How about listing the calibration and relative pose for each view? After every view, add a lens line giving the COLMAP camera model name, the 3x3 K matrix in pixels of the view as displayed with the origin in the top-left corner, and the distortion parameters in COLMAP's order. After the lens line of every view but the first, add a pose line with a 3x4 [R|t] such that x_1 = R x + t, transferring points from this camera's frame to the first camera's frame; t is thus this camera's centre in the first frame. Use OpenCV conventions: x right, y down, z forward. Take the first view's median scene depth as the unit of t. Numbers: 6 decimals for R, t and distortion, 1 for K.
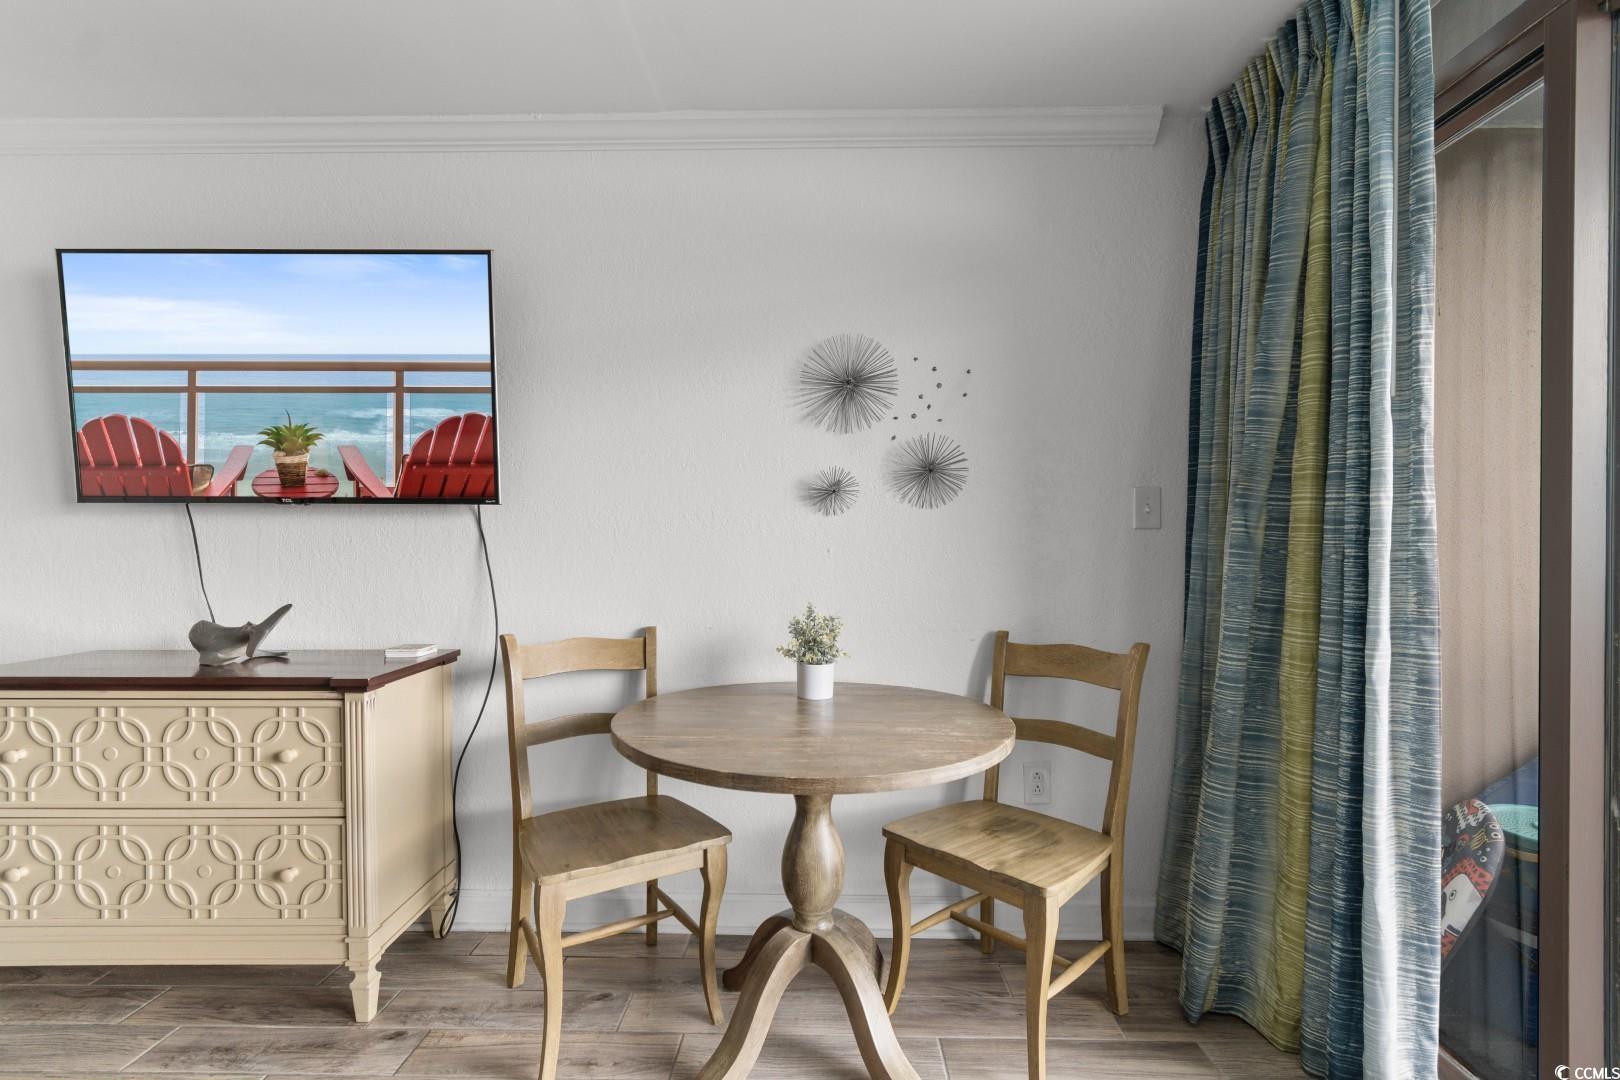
lens RADIAL K [[719.3, 0, 805.1], [0, 719.3, 550.8], [0, 0, 1]] dist [0.003397, -0.002632]
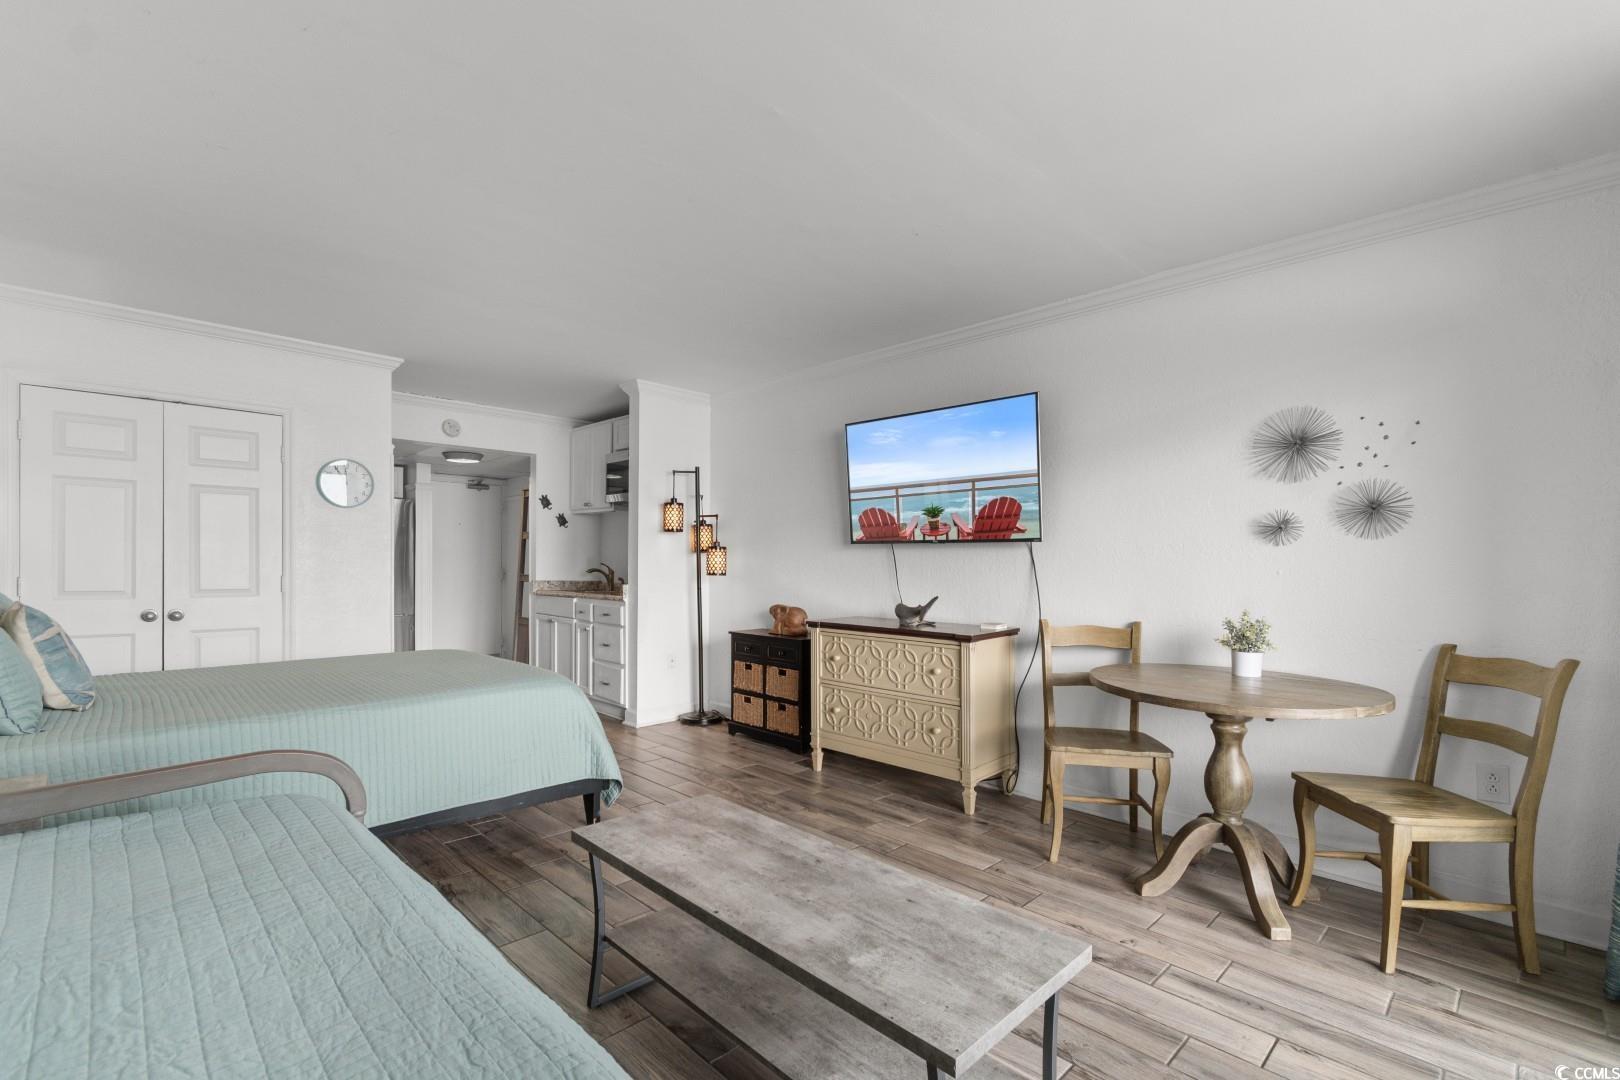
lens RADIAL K [[719.3, 0, 823.5], [0, 719.3, 566.9], [0, 0, 1]] dist [0.003397, -0.002632]
pose [[0.729456, 0.008088, -0.683980, 0.394053], [-0.009441, 0.999954, 0.001756, -0.006467], [0.683963, 0.005177, 0.729498, -0.636746]]
